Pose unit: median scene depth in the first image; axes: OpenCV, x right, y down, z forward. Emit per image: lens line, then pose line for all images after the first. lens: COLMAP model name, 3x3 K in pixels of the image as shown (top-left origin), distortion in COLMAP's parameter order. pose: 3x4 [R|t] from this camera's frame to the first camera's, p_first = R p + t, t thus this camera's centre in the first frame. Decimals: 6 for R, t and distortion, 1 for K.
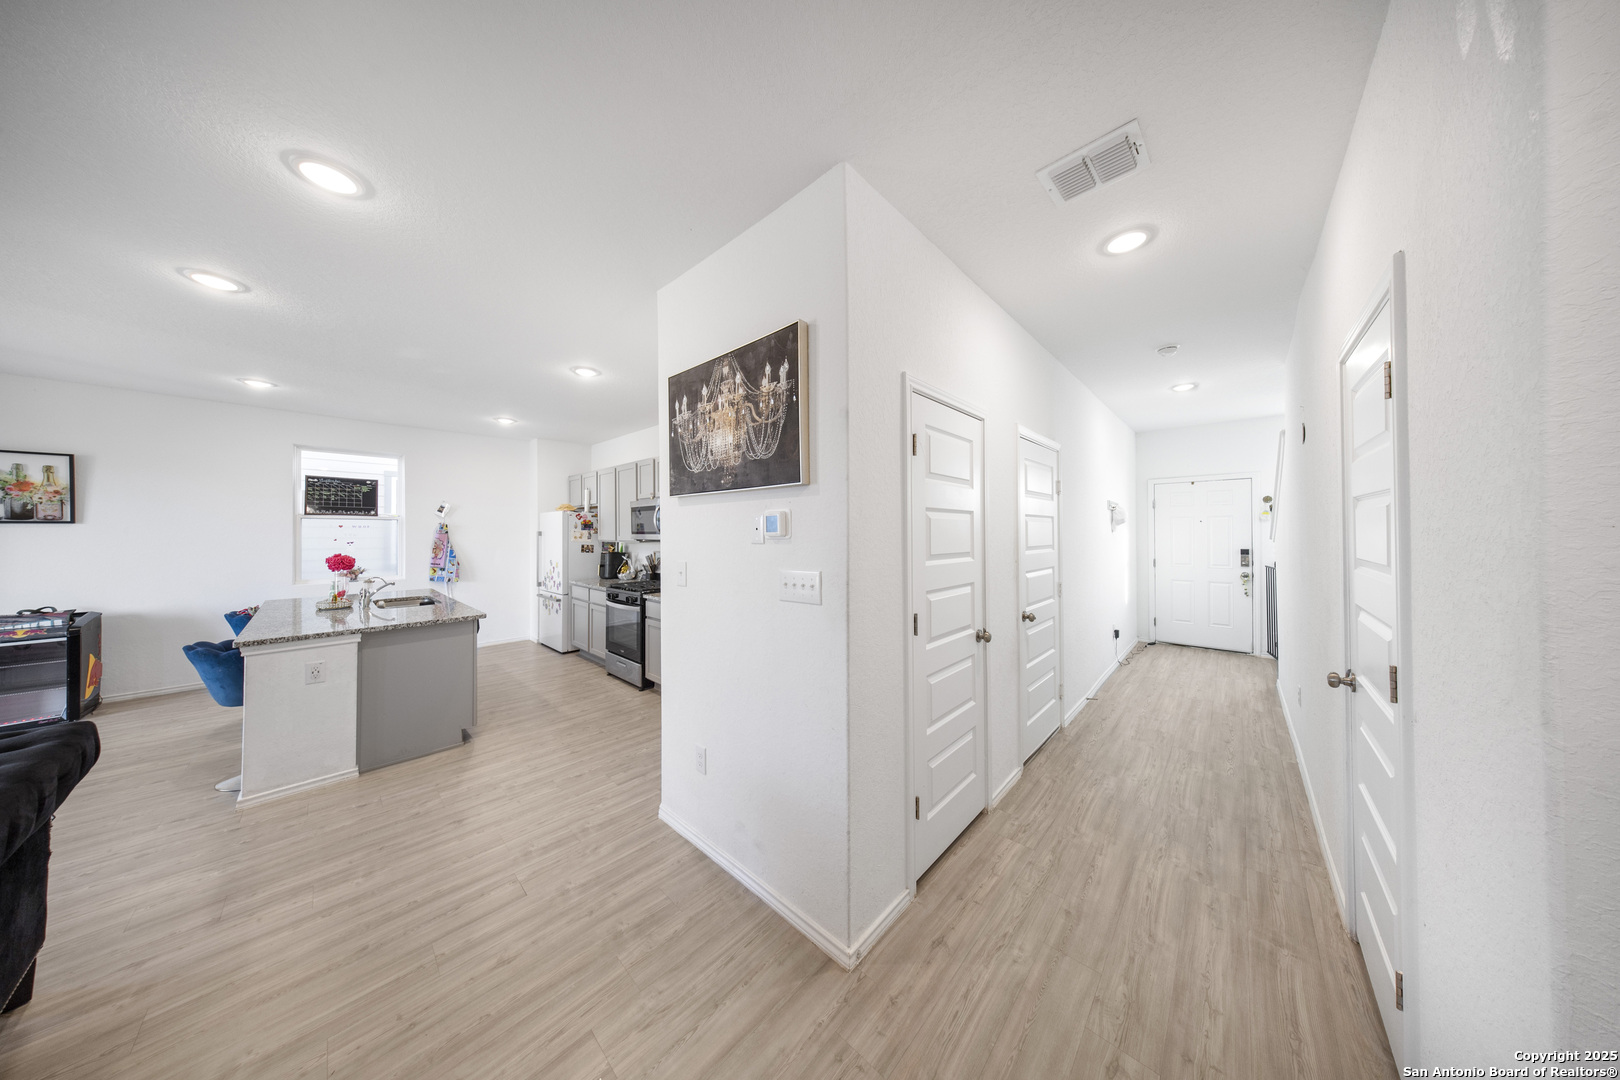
lens RADIAL K [[455.4, 0, 805.1], [0, 455.4, 529.5], [0, 0, 1]] dist [0.000362, -0.000026]
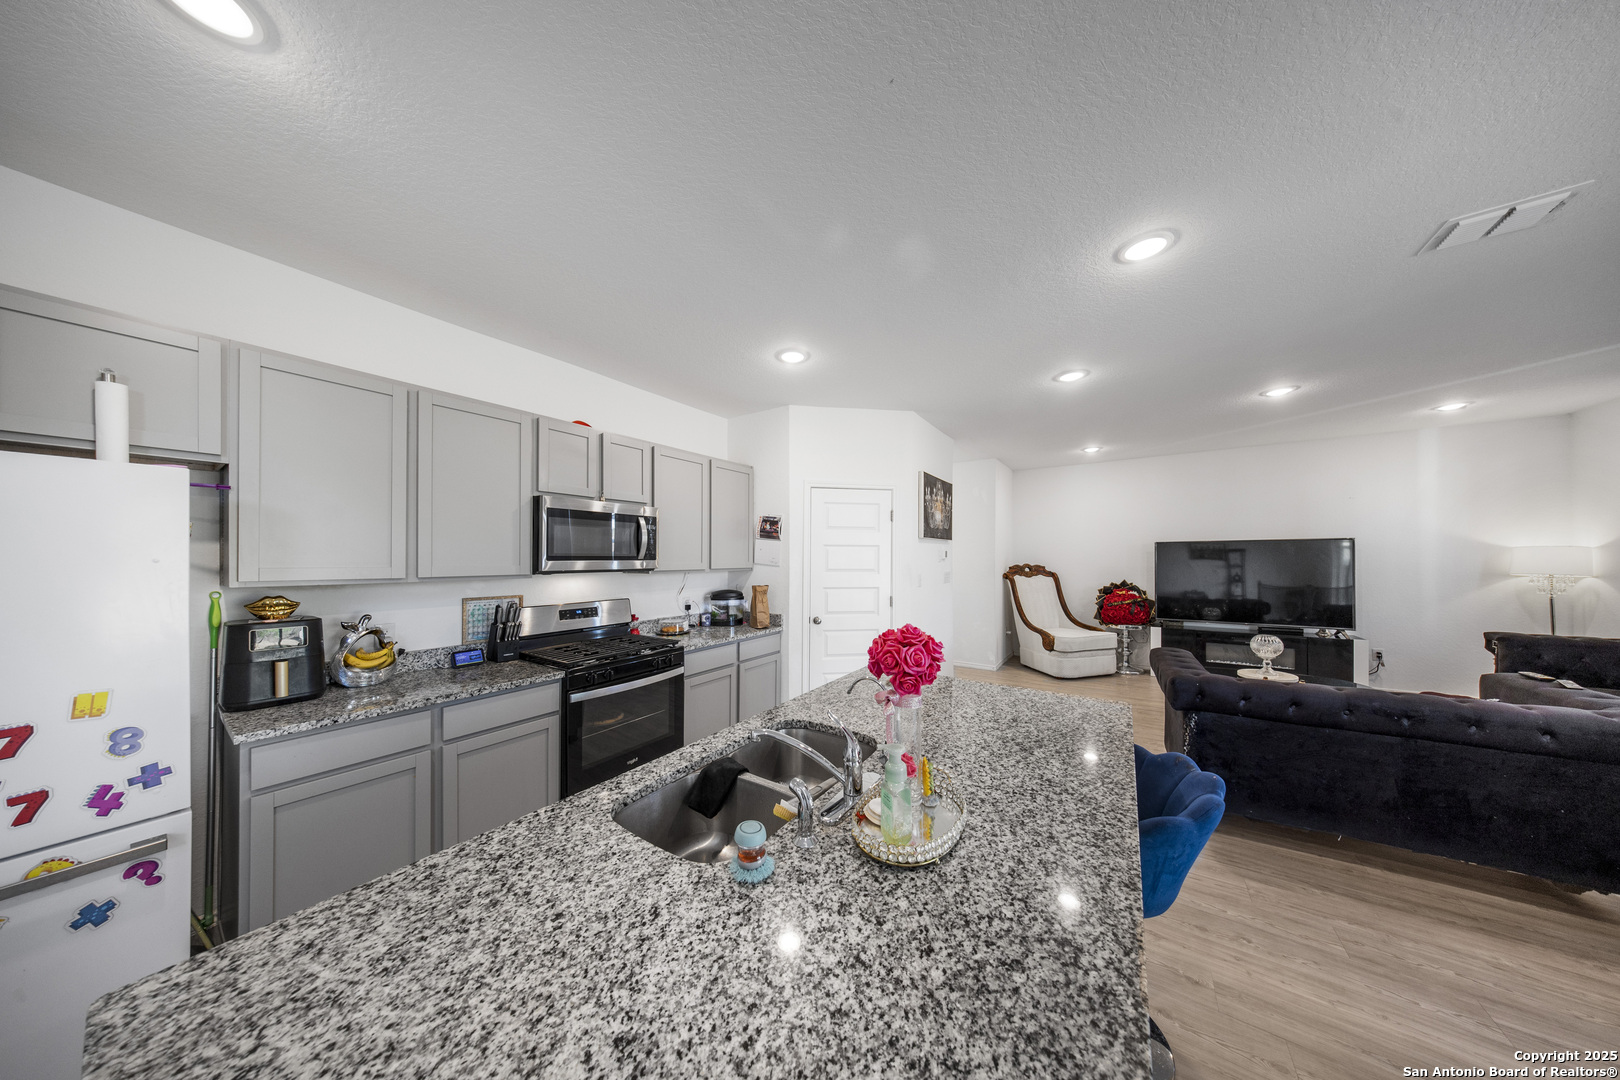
lens RADIAL K [[462.7, 0, 805.1], [0, 462.7, 557.8], [0, 0, 1]] dist [-0.000849, -0.000006]
pose [[-0.148130, 0.003349, 0.988962, -2.048408], [-0.003996, 0.999984, -0.003985, 0.017441], [-0.988960, -0.004542, -0.148114, 1.742771]]
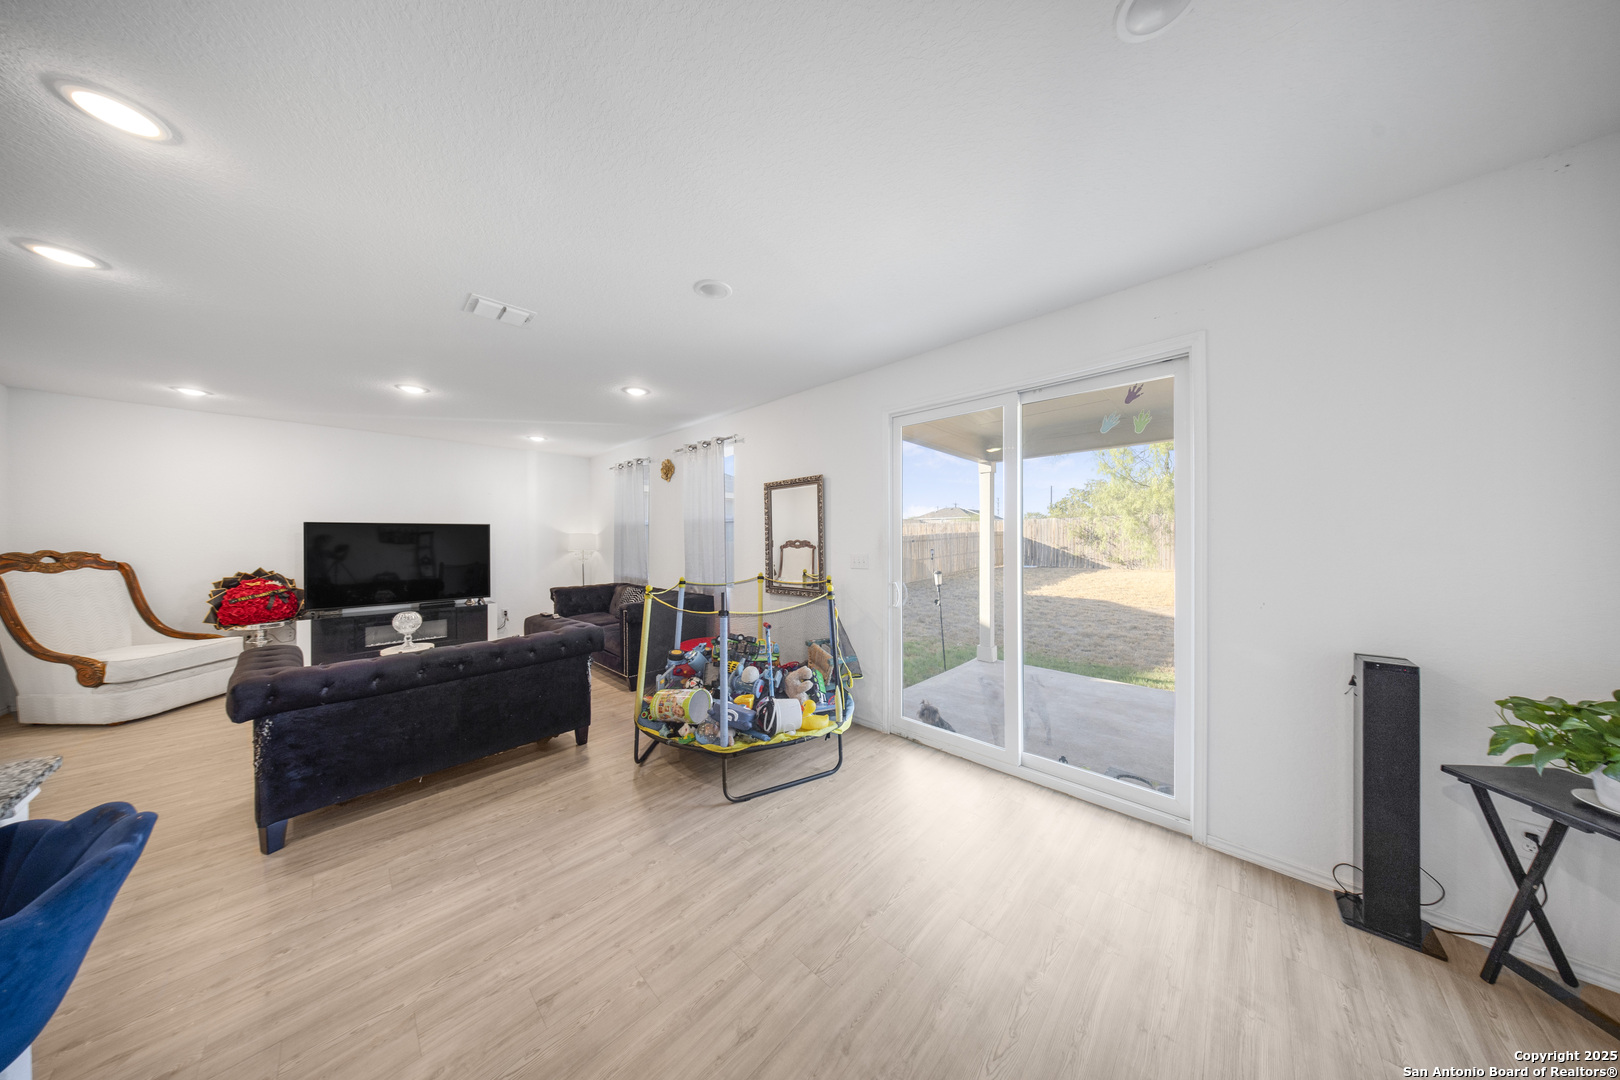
lens RADIAL K [[457.1, 0, 803.7], [0, 457.1, 537.6], [0, 0, 1]] dist [0.001798, 0.000019]
pose [[-0.999884, 0.004682, 0.014463, -2.218388], [0.004549, 0.999947, -0.009224, 0.017084], [-0.014505, -0.009157, -0.999853, 1.601131]]
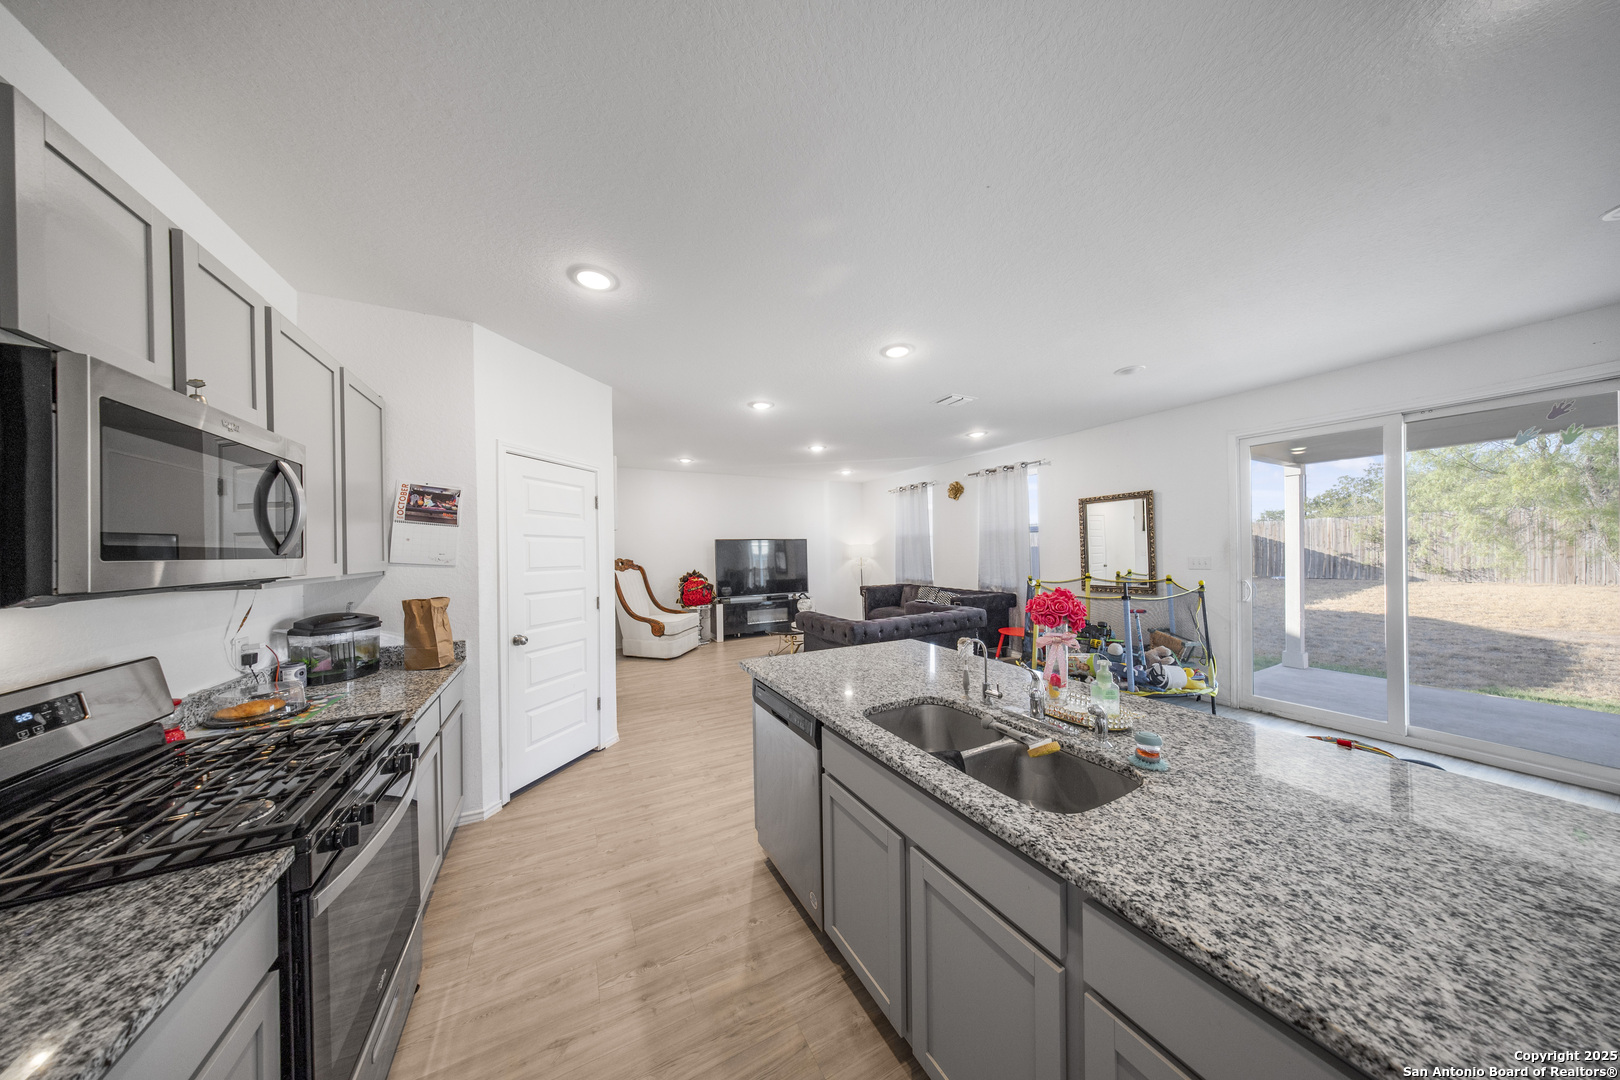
lens RADIAL K [[461.5, 0, 799.6], [0, 461.5, 550.9], [0, 0, 1]] dist [0.003999, -0.000039]
pose [[-0.942511, 0.016222, 0.333781, -1.473656], [0.014796, 0.999867, -0.006812, 0.026316], [-0.333847, -0.001482, -0.942626, 2.358250]]
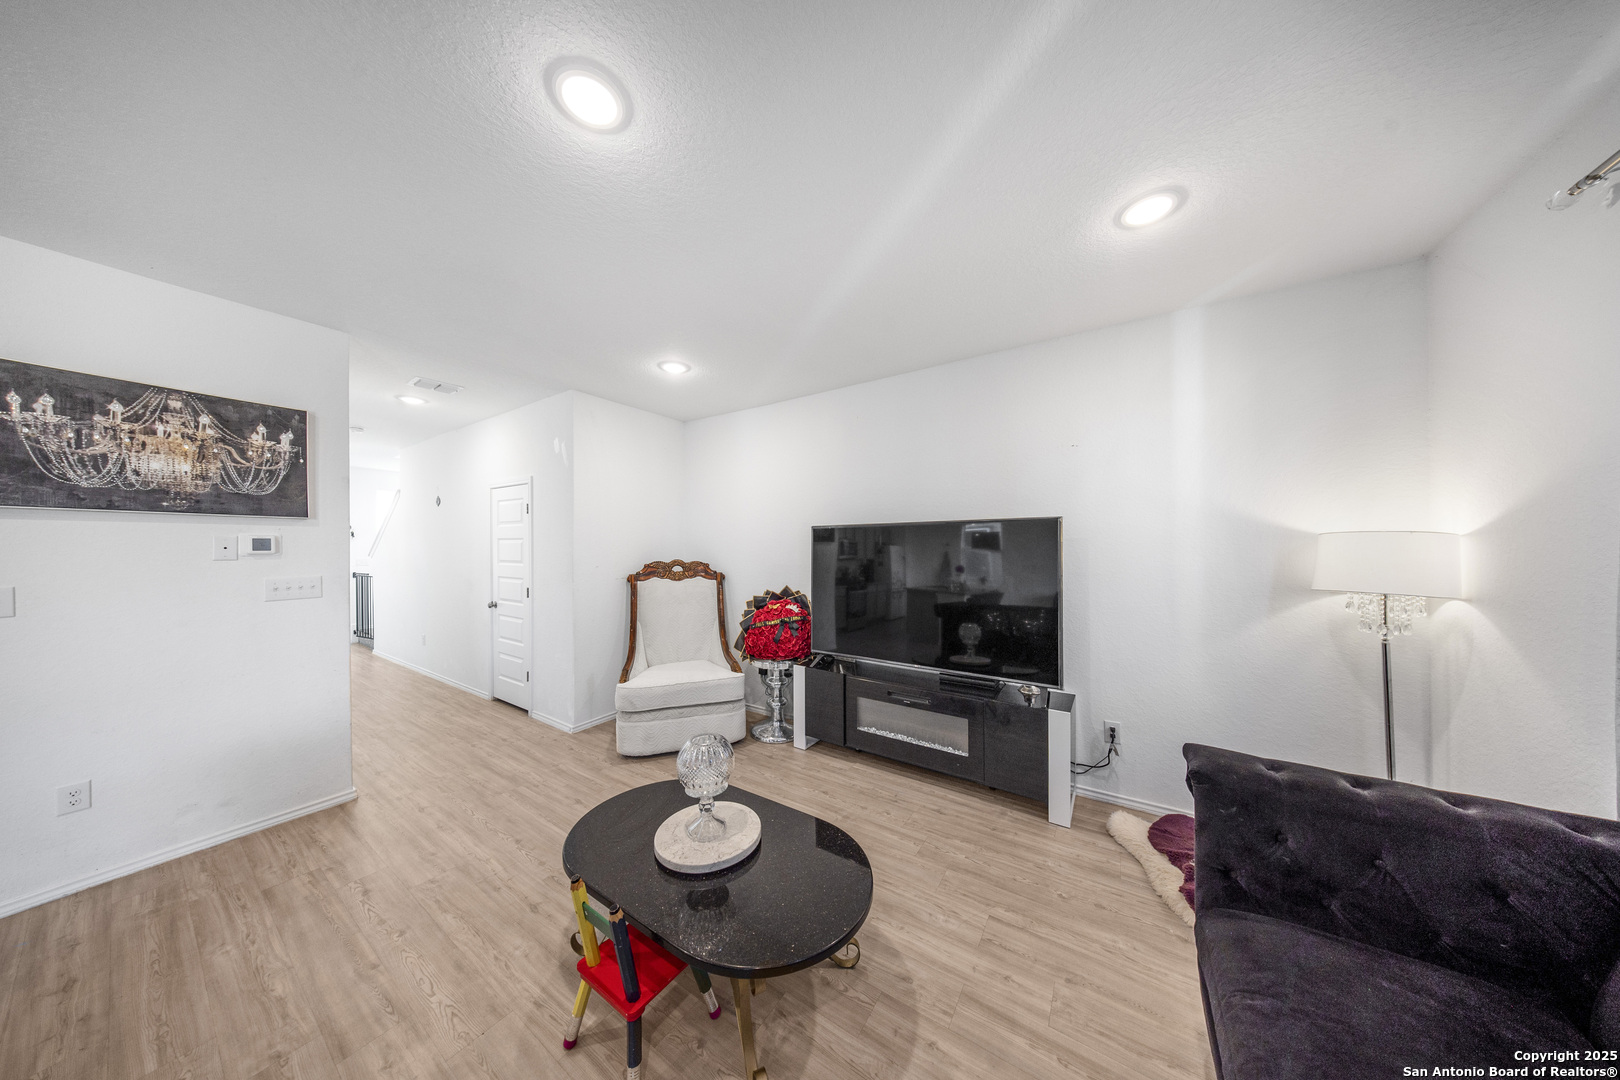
lens RADIAL K [[467.6, 0, 809.7], [0, 467.6, 548.7], [0, 0, 1]] dist [0.007231, 0.000039]
pose [[-0.166597, 0.002951, 0.986021, -1.354611], [-0.006387, 0.999971, -0.004072, -0.003089], [-0.986004, -0.006976, -0.166574, -0.284655]]
